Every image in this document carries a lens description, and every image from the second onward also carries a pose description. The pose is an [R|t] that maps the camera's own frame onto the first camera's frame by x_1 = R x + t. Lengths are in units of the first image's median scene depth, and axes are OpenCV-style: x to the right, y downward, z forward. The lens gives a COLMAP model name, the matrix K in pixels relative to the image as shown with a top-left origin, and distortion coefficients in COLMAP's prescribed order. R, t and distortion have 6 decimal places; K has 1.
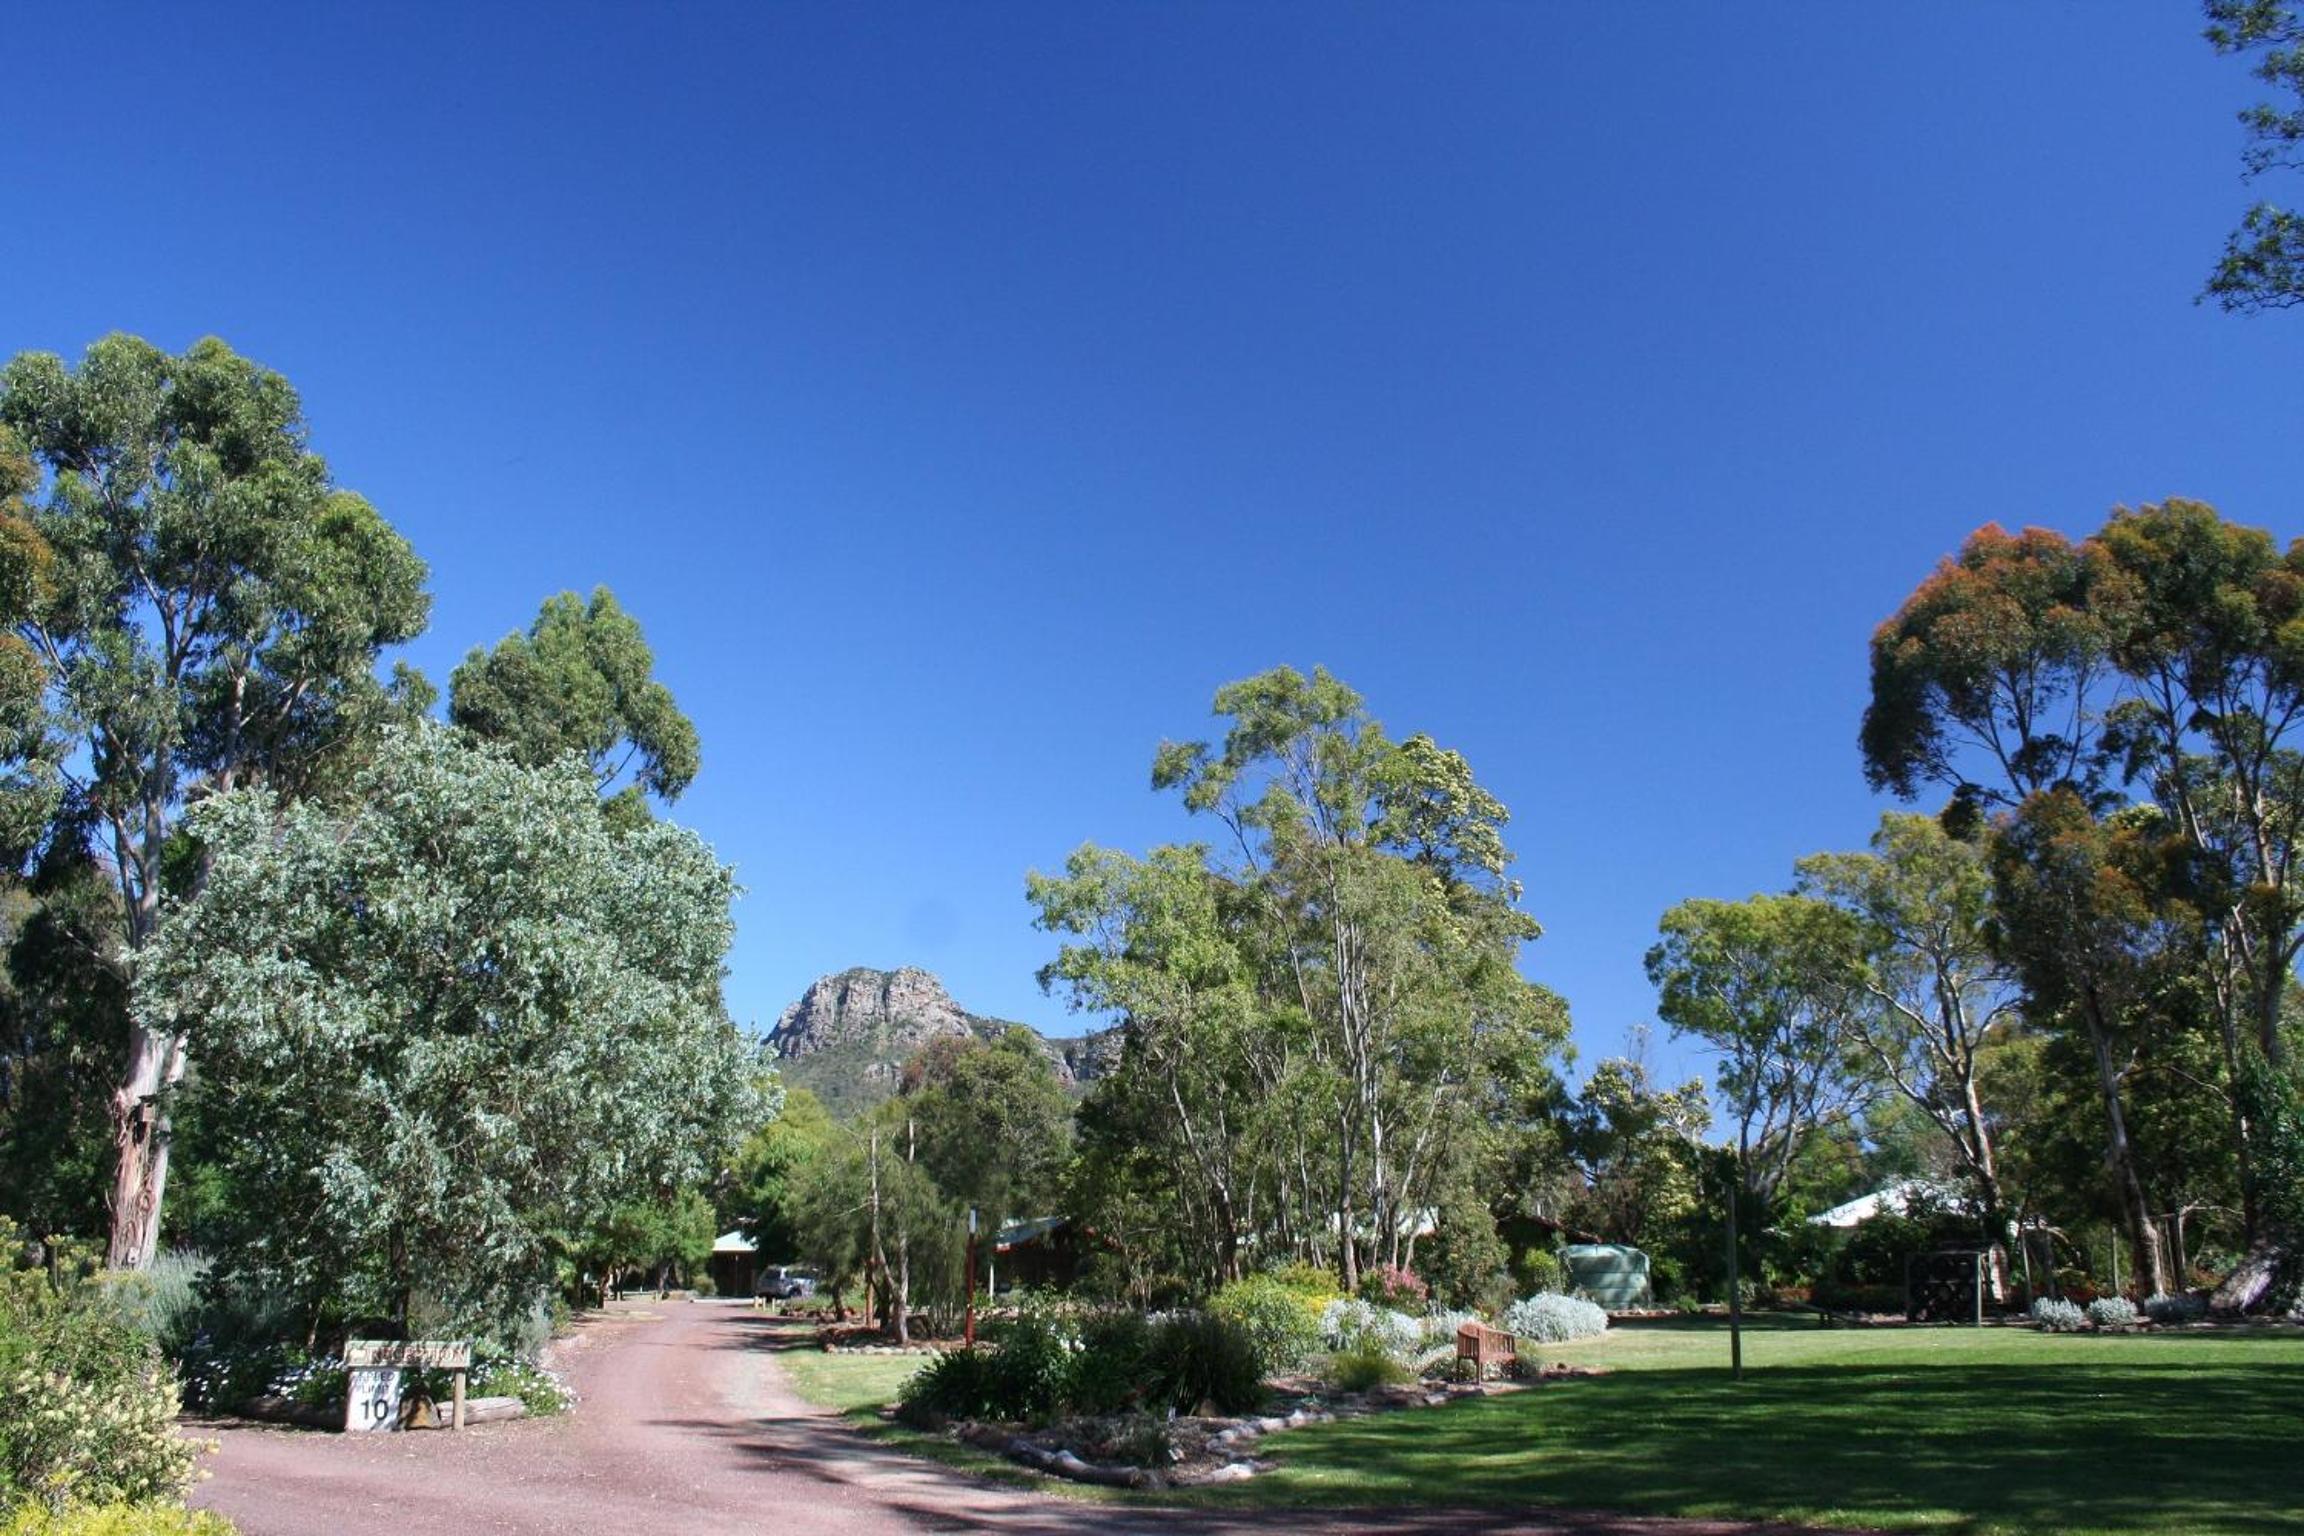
lens RADIAL K [[1792.0, 0, 1047.3], [0, 1792.0, 768.7], [0, 0, 1]] dist [-0.139604, 0.073718]
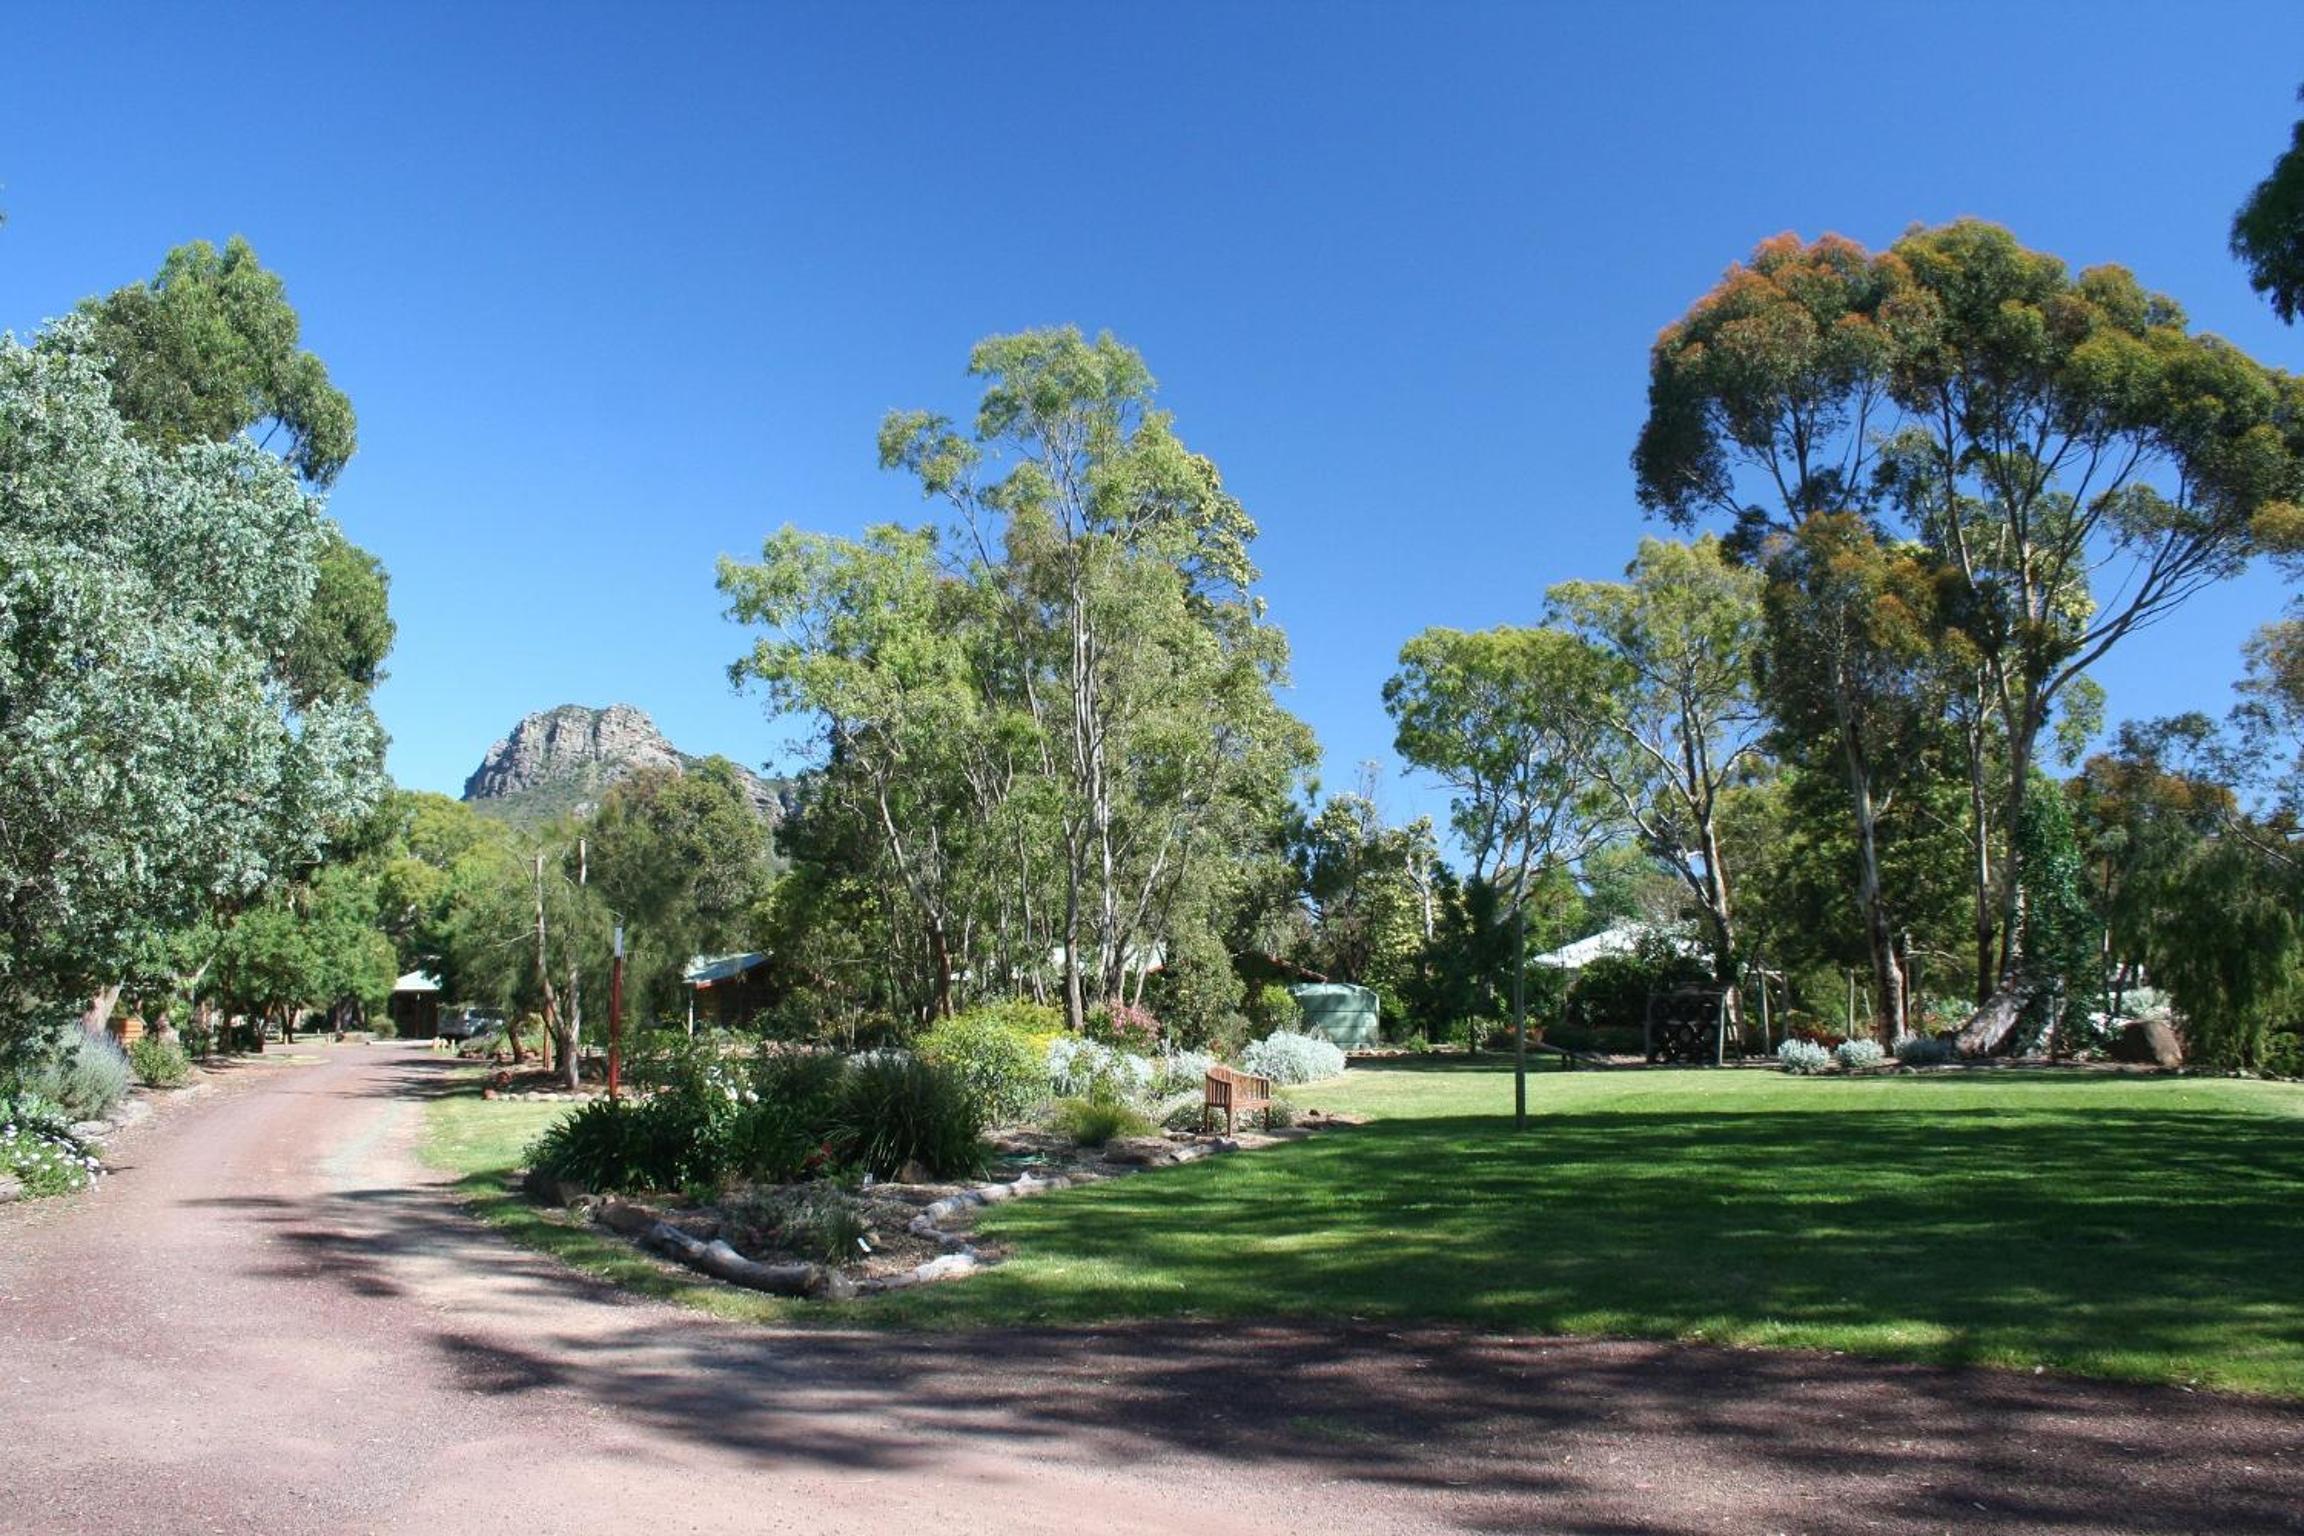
lens RADIAL K [[1792.0, 0, 1047.3], [0, 1792.0, 768.7], [0, 0, 1]] dist [-0.139604, 0.073718]
pose [[0.987540, 0.012808, 0.156845, 0.011019], [-0.034847, 0.989737, 0.138587, 0.033282], [-0.153461, -0.142325, 0.977851, 0.111553]]
